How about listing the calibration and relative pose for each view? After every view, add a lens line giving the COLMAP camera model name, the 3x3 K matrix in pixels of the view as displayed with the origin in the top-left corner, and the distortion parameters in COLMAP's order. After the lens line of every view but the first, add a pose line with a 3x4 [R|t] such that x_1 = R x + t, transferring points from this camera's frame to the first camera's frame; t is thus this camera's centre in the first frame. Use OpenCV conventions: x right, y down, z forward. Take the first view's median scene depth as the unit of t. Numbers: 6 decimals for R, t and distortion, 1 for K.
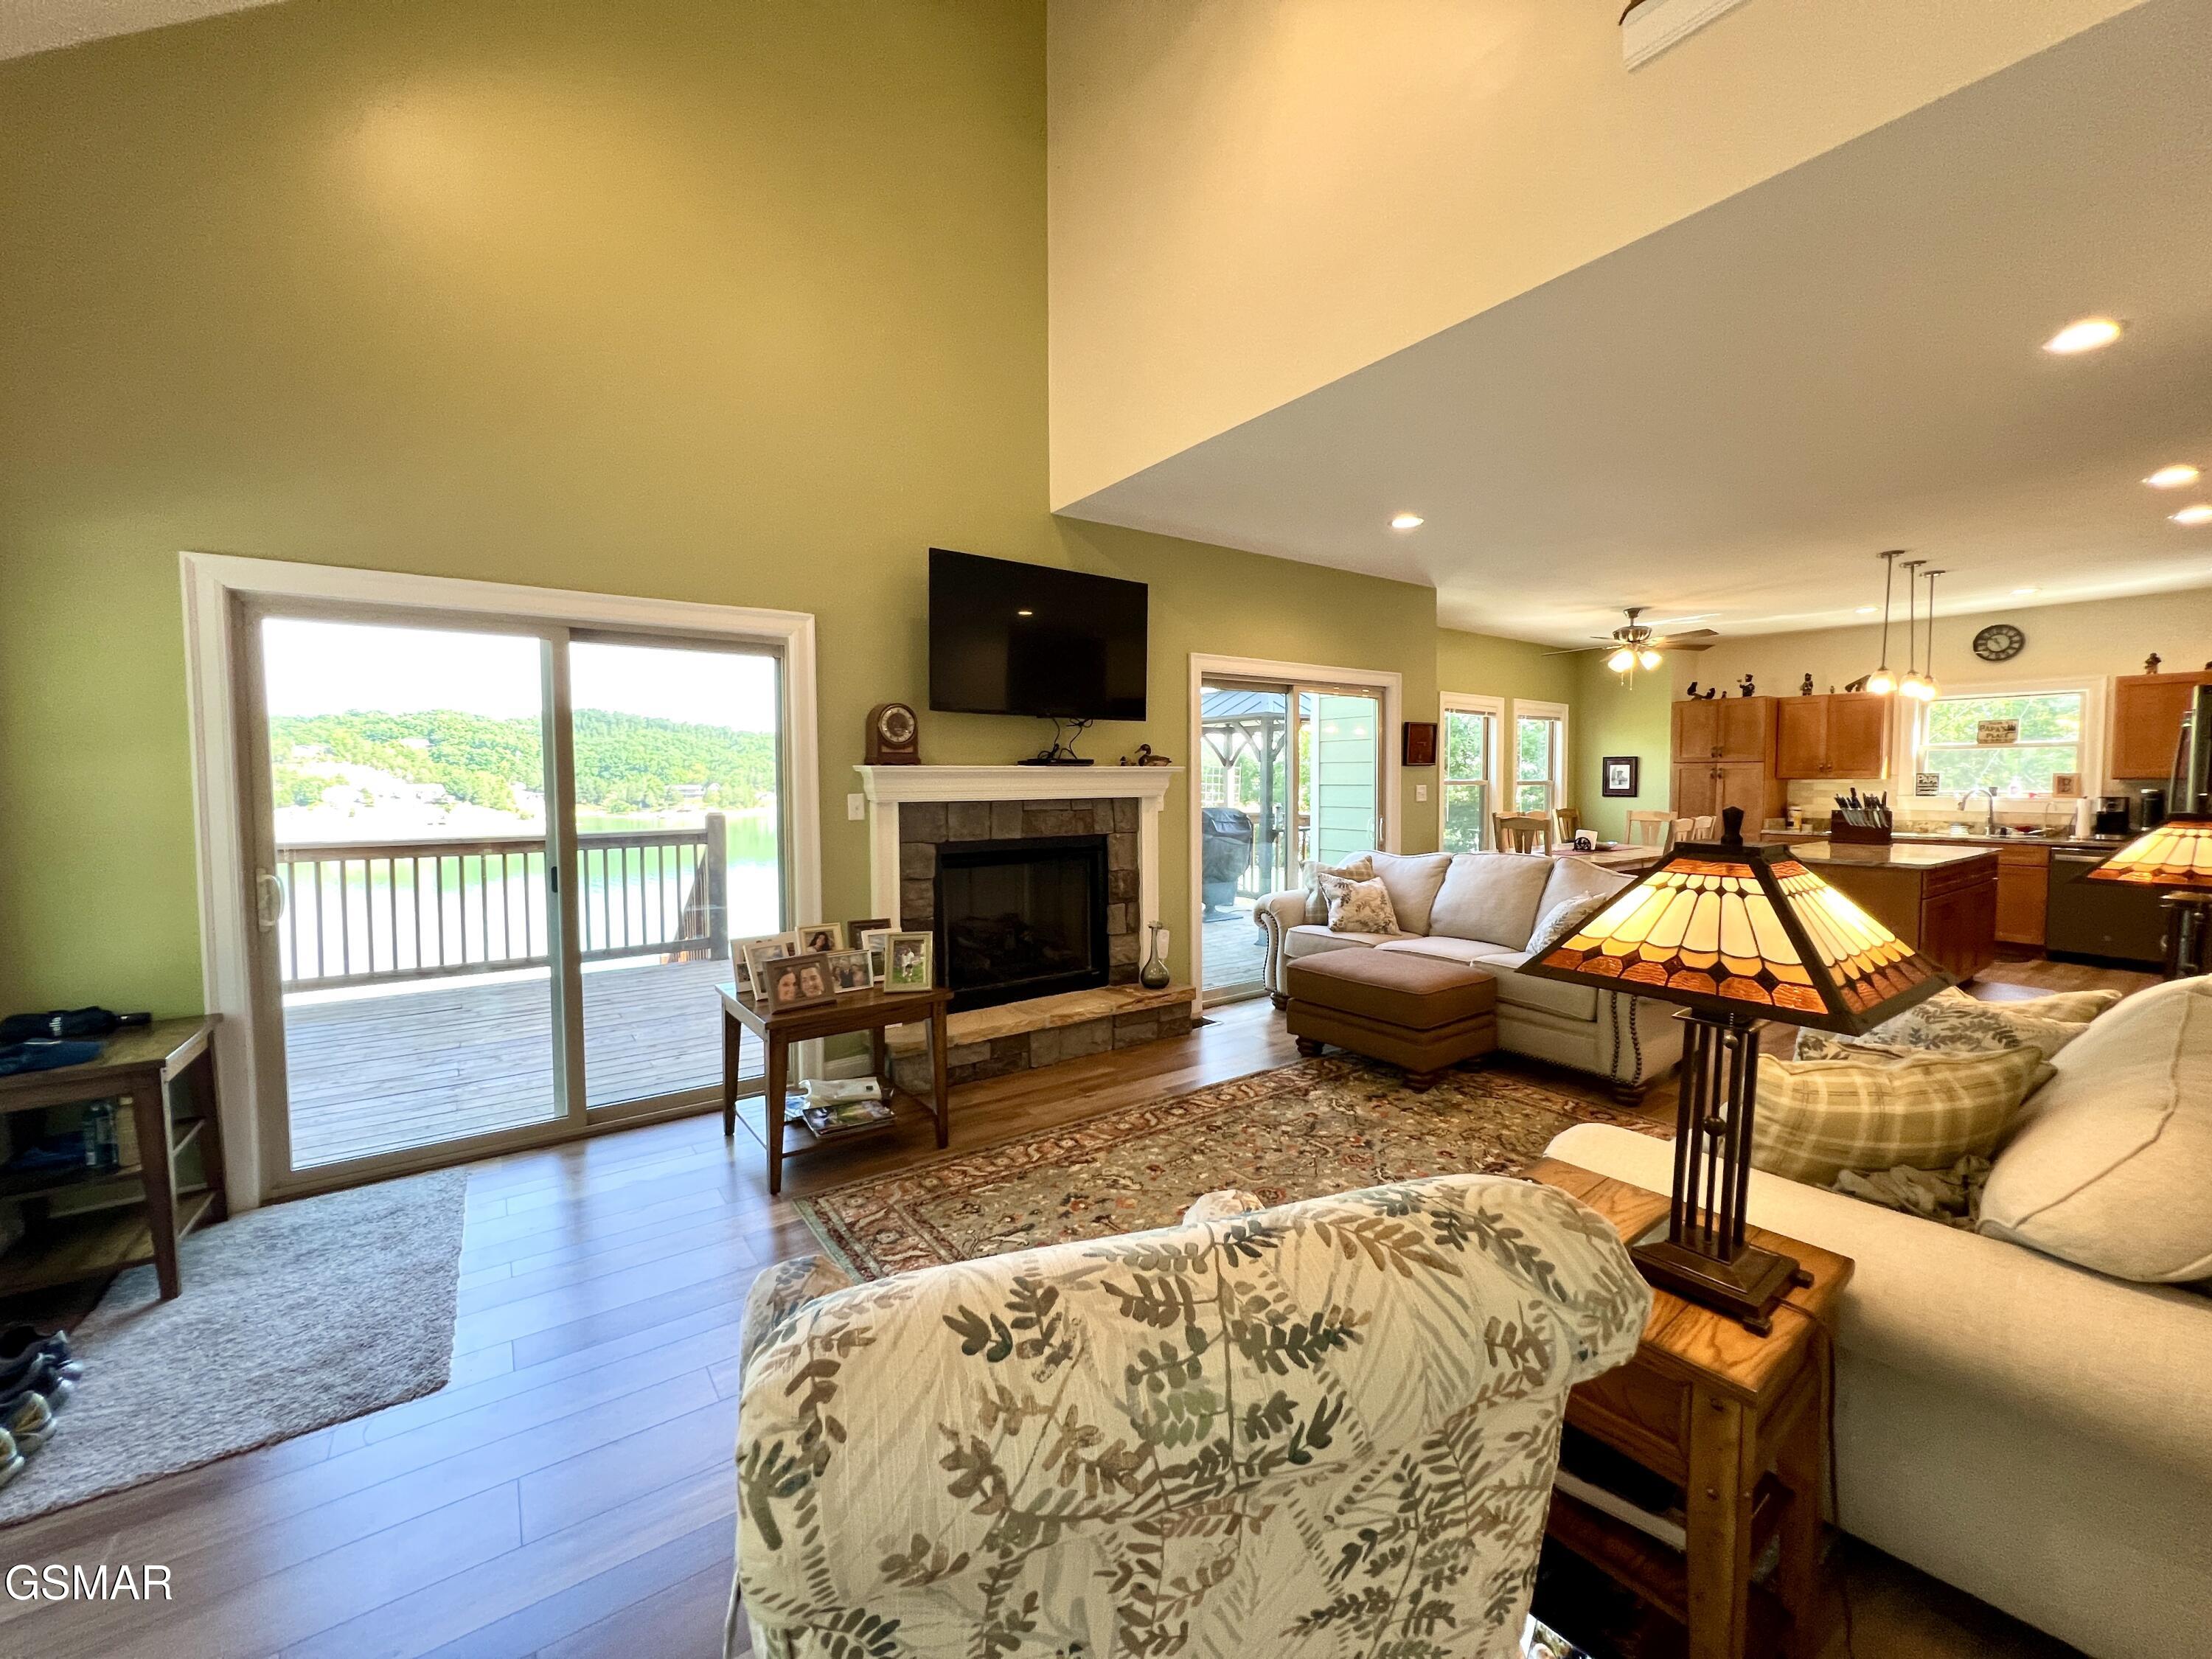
lens RADIAL K [[885.1, 0, 1101.3], [0, 885.1, 821.8], [0, 0, 1]] dist [-0.002654, 0.000133]
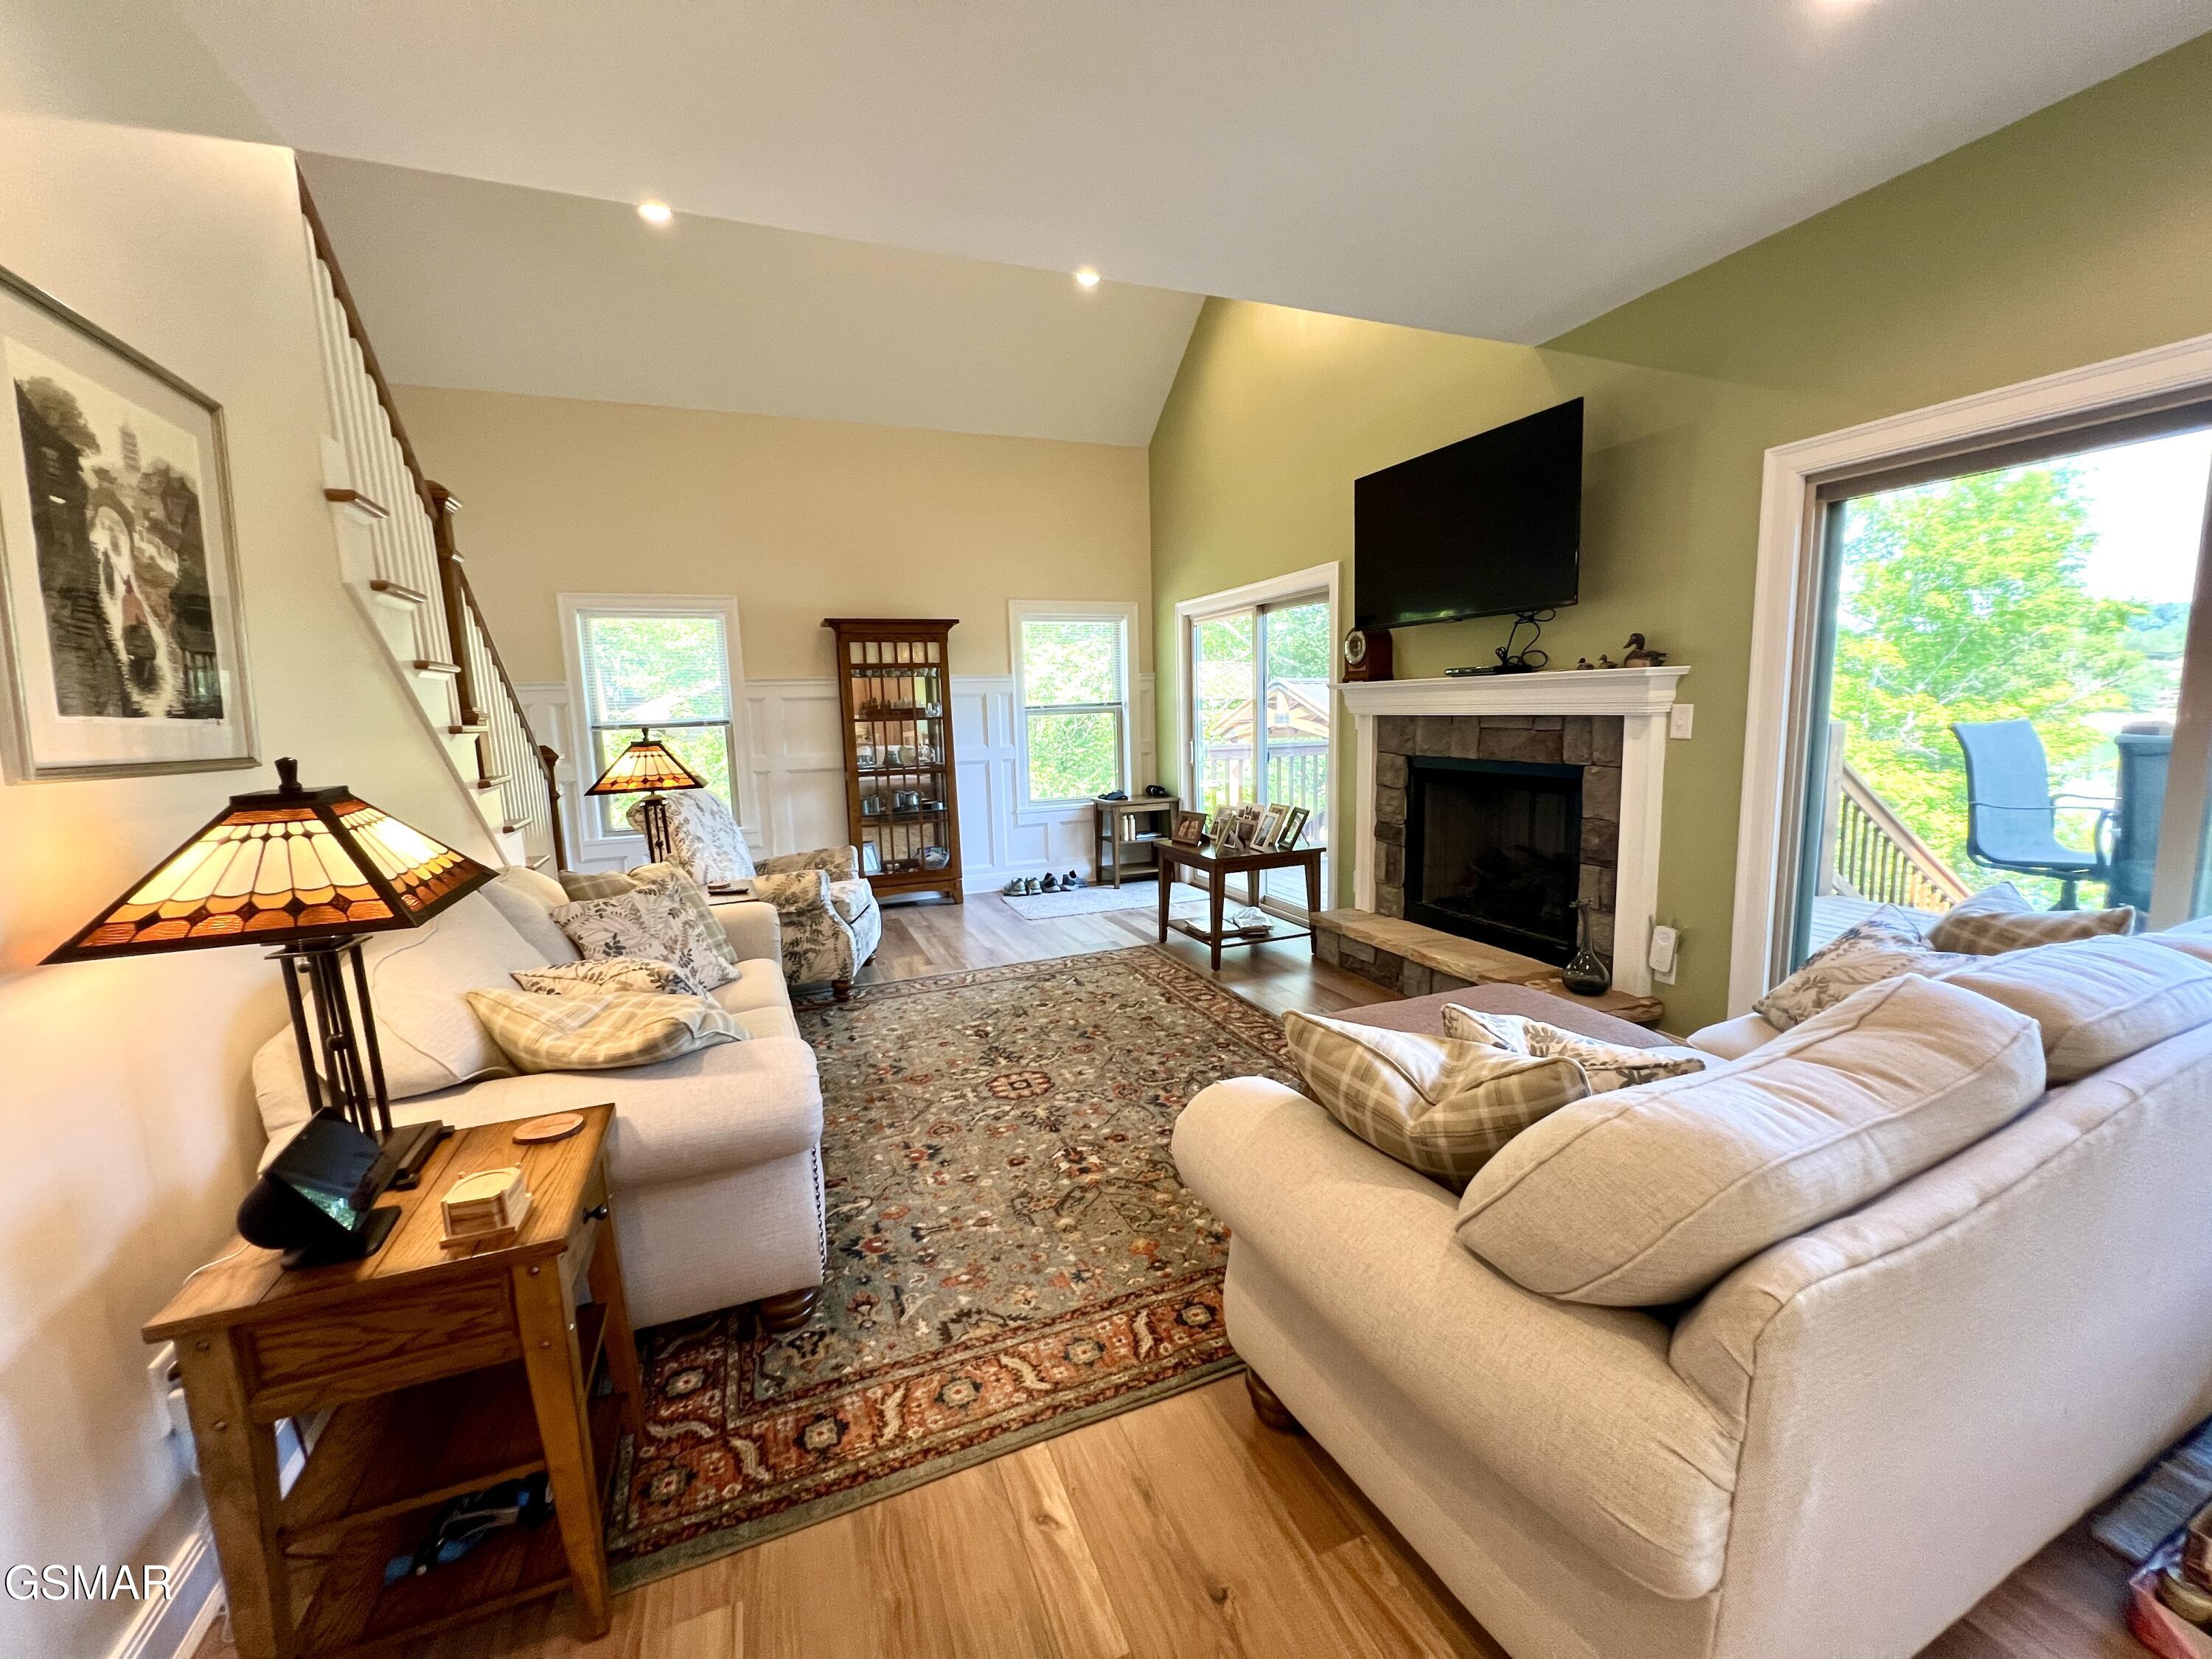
lens RADIAL K [[885.1, 0, 1101.3], [0, 885.1, 821.8], [0, 0, 1]] dist [-0.002654, 0.000133]
pose [[-0.231969, 0.140126, -0.962577, 0.791006], [-0.018083, 0.988777, 0.148298, -0.040347], [0.972555, 0.051807, -0.226831, 0.776074]]
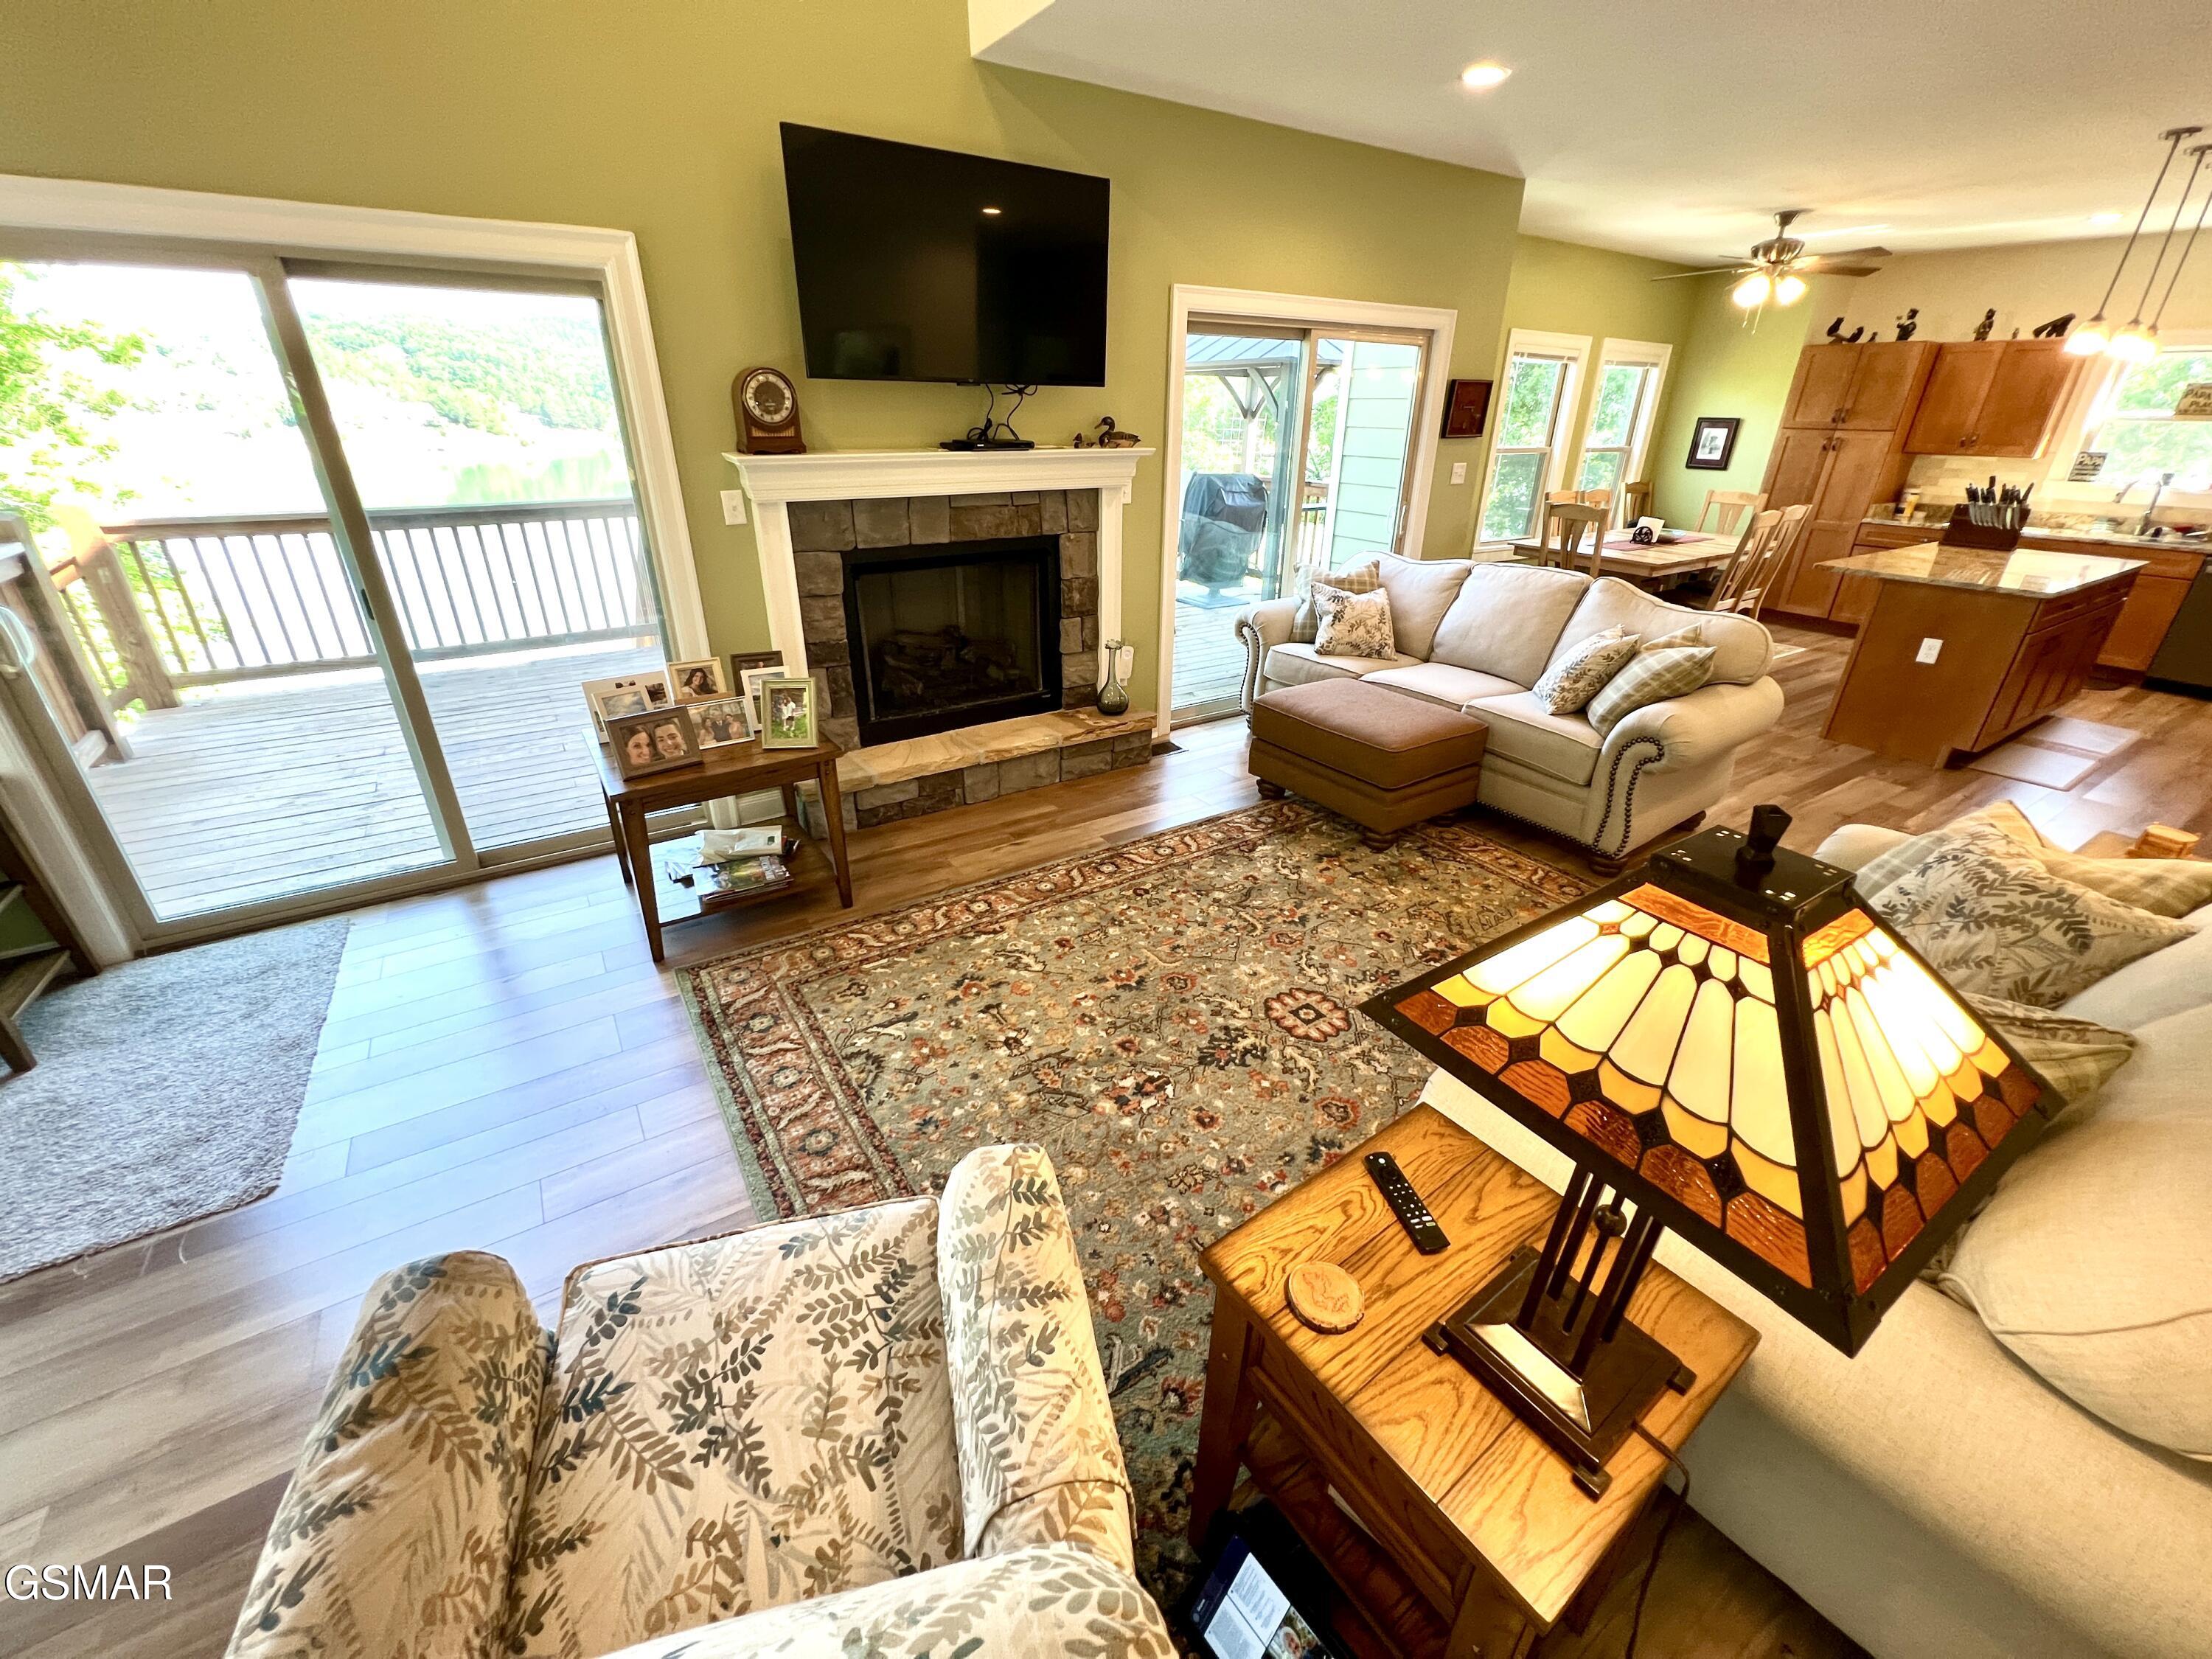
lens RADIAL K [[885.1, 0, 1101.3], [0, 885.1, 821.8], [0, 0, 1]] dist [-0.002654, 0.000133]
pose [[0.999073, 0.030385, -0.030497, 0.080095], [-0.016513, 0.924697, 0.380347, -0.053453], [0.039757, -0.379490, 0.924341, 0.120687]]
